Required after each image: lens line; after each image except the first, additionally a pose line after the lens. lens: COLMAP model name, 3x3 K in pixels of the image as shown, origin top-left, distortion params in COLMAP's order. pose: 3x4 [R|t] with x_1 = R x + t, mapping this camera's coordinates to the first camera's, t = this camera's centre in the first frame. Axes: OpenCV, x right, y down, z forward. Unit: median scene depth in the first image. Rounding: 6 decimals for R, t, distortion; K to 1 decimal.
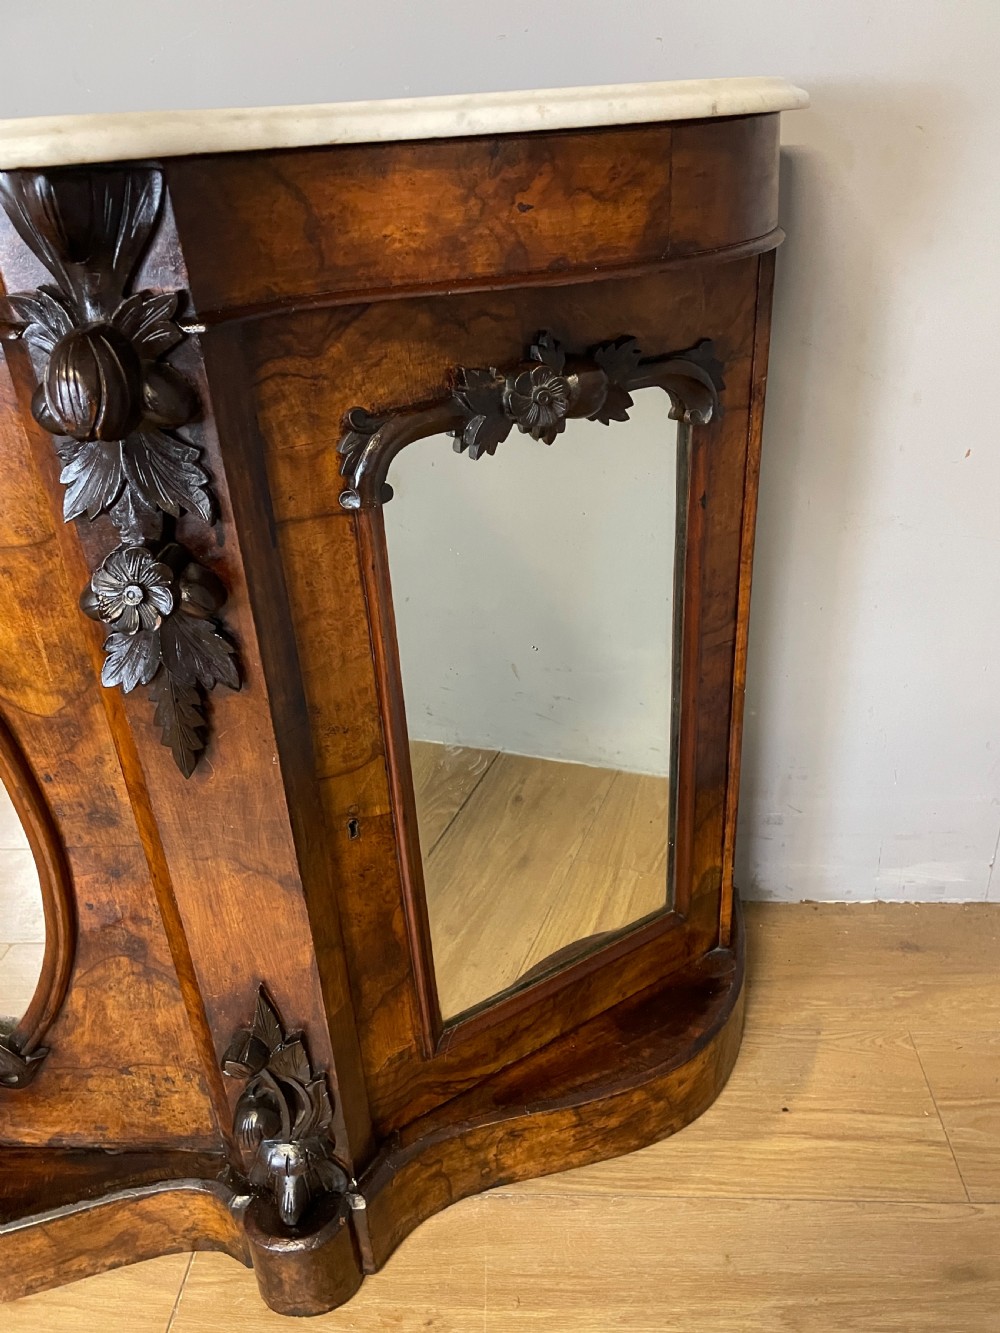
lens RADIAL K [[1010.3, 0, 517.0], [0, 1010.3, 675.8], [0, 0, 1]] dist [0.092765, -0.116733]
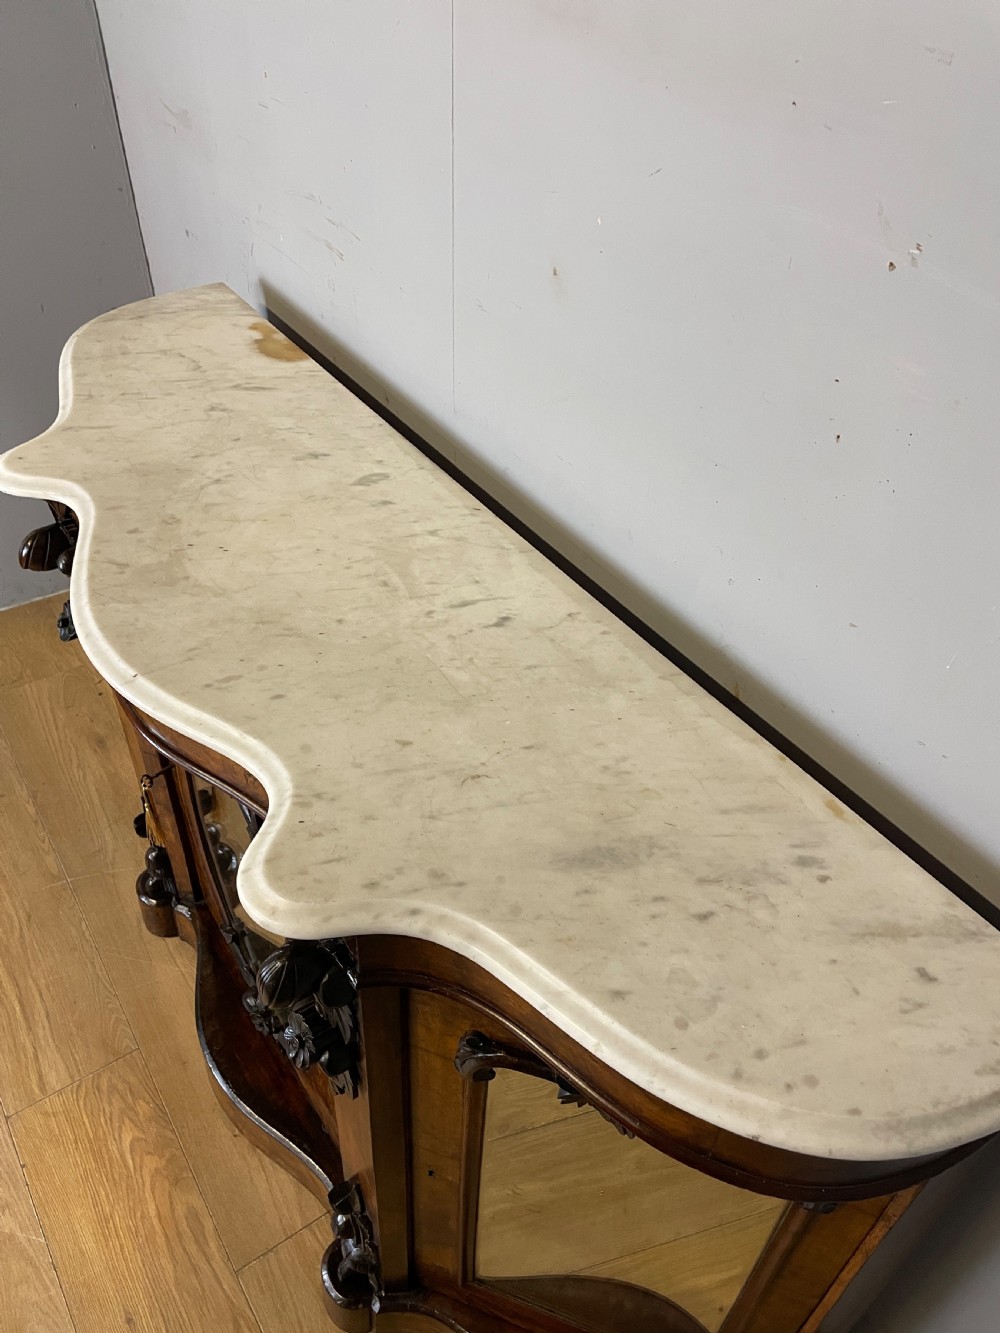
lens RADIAL K [[1010.3, 0, 511.3], [0, 1010.3, 659.6], [0, 0, 1]] dist [0.092765, -0.116733]
pose [[0.604290, 0.576745, -0.549726, 0.264955], [-0.443590, 0.816660, 0.369179, -0.970831], [0.661862, 0.020761, 0.749339, 0.015229]]
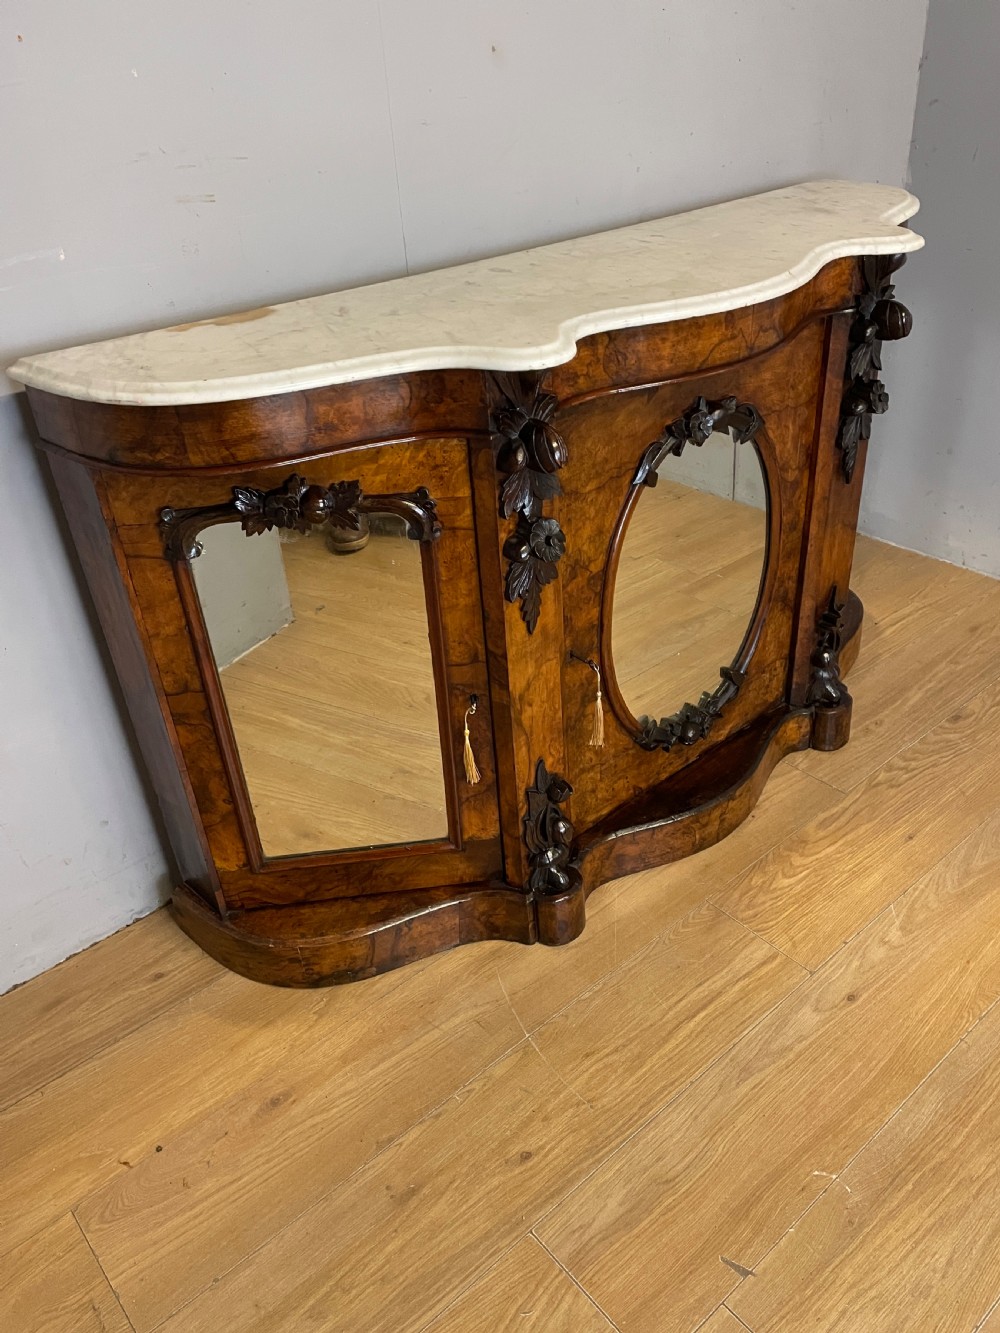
lens RADIAL K [[1006.7, 0, 508.7], [0, 1006.7, 669.4], [0, 0, 1]] dist [0.096672, -0.121290]
pose [[0.723464, -0.359059, 0.589641, -2.238612], [0.348311, 0.927270, 0.137294, -0.097190], [-0.596053, 0.106051, 0.795911, -0.383252]]
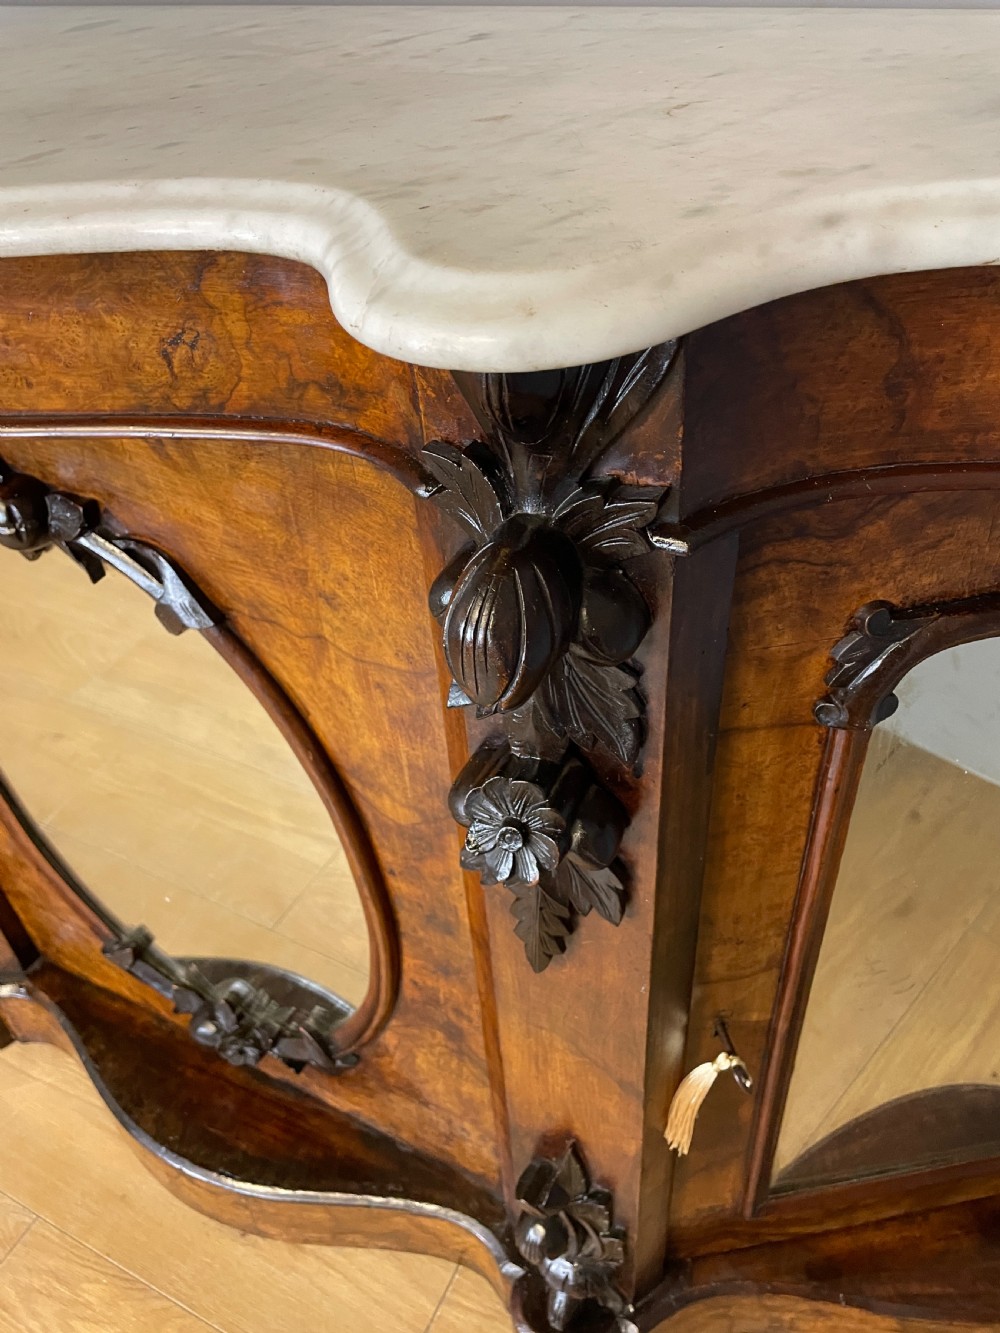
lens RADIAL K [[1010.3, 0, 515.1], [0, 1010.3, 648.6], [0, 0, 1]] dist [0.092765, -0.116733]
pose [[0.916802, 0.252282, -0.309560, -0.134656], [-0.182344, 0.954111, 0.237535, -0.288703], [0.355281, -0.161326, 0.920733, 0.259131]]
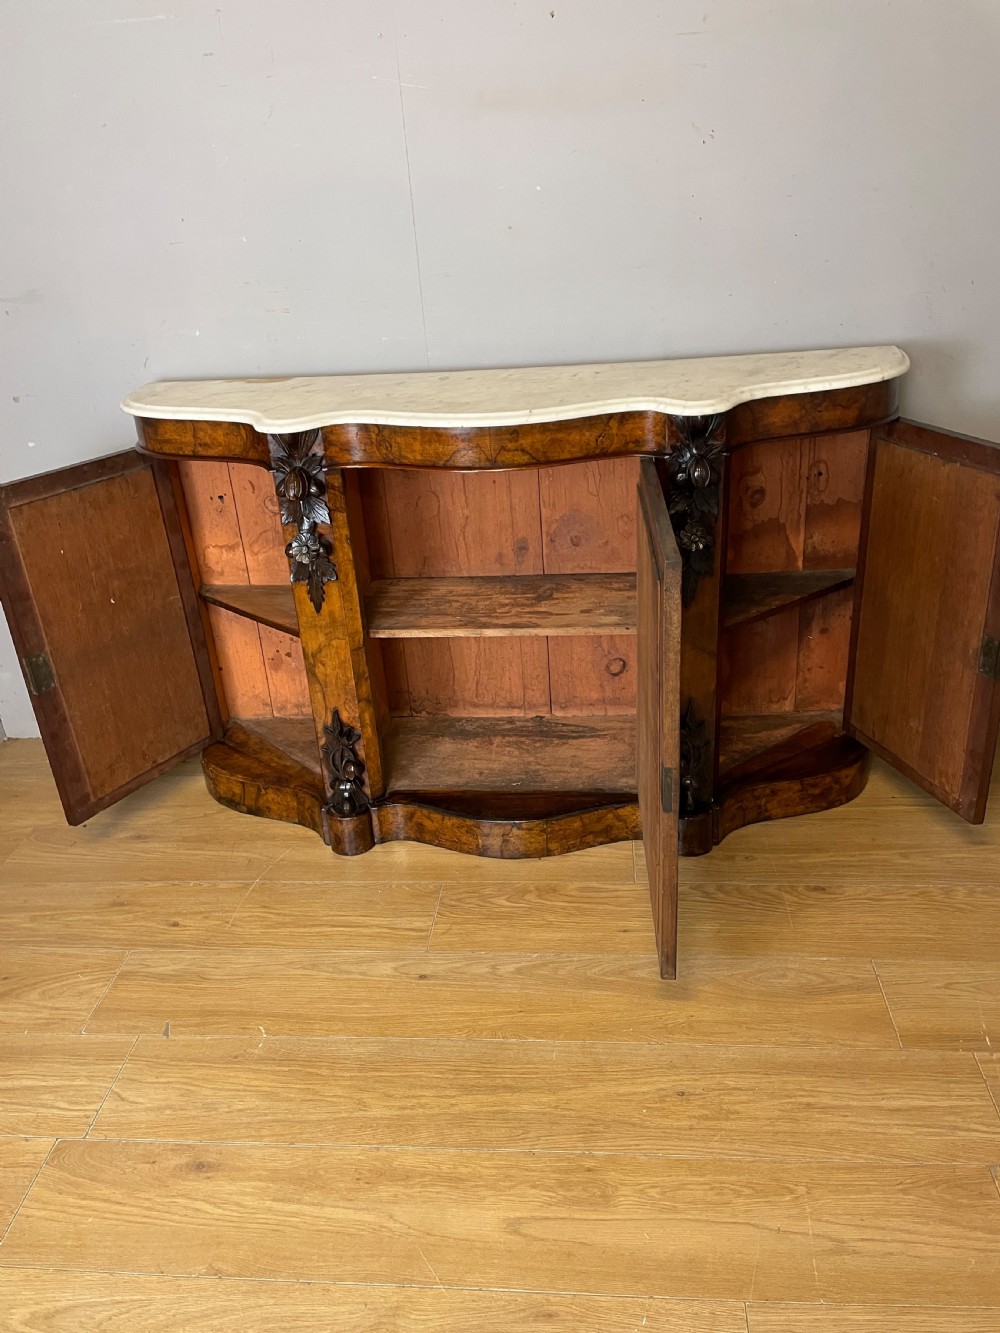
lens RADIAL K [[1006.7, 0, 513.4], [0, 1006.7, 656.6], [0, 0, 1]] dist [0.096672, -0.121290]
pose [[0.999615, 0.005182, -0.027247, -0.629320], [-0.006793, 0.998212, -0.059392, 0.348590], [0.026890, 0.059554, 0.997863, -1.537506]]
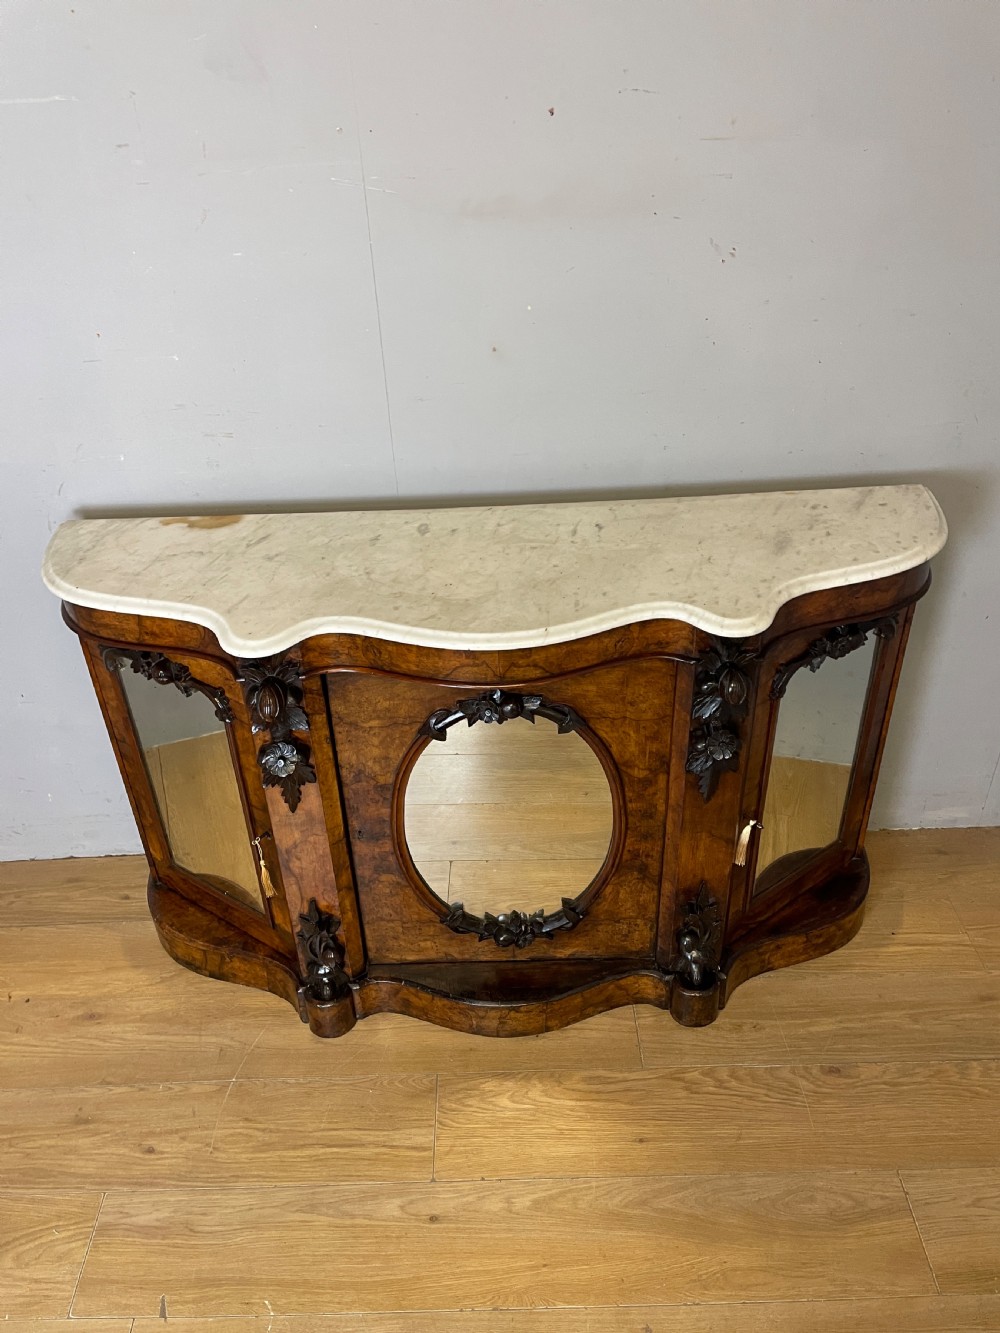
lens RADIAL K [[1010.3, 0, 492.5], [0, 1010.3, 655.0], [0, 0, 1]] dist [0.092765, -0.116733]
pose [[0.997858, -0.023248, 0.061148, -0.874541], [0.018302, 0.996608, 0.080239, -0.421438], [-0.062806, -0.078948, 0.994898, -1.276138]]
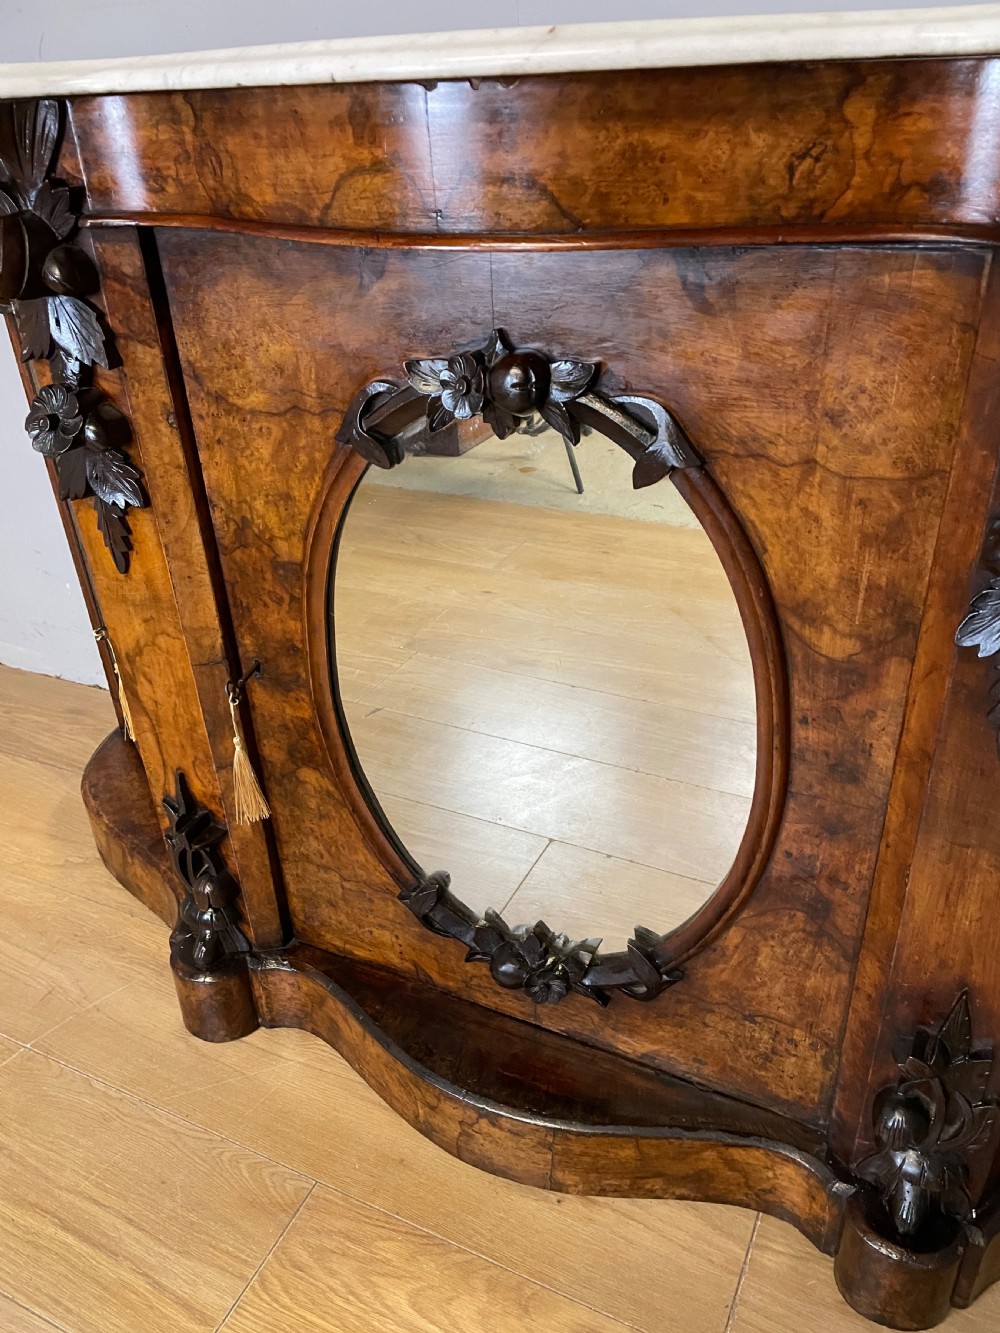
lens RADIAL K [[1010.3, 0, 509.4], [0, 1010.3, 675.5], [0, 0, 1]] dist [0.092765, -0.116733]
pose [[0.923638, 0.205732, -0.323370, -0.390426], [-0.189200, 0.978498, 0.082123, 0.030934], [0.333312, -0.014670, 0.942703, 0.008659]]
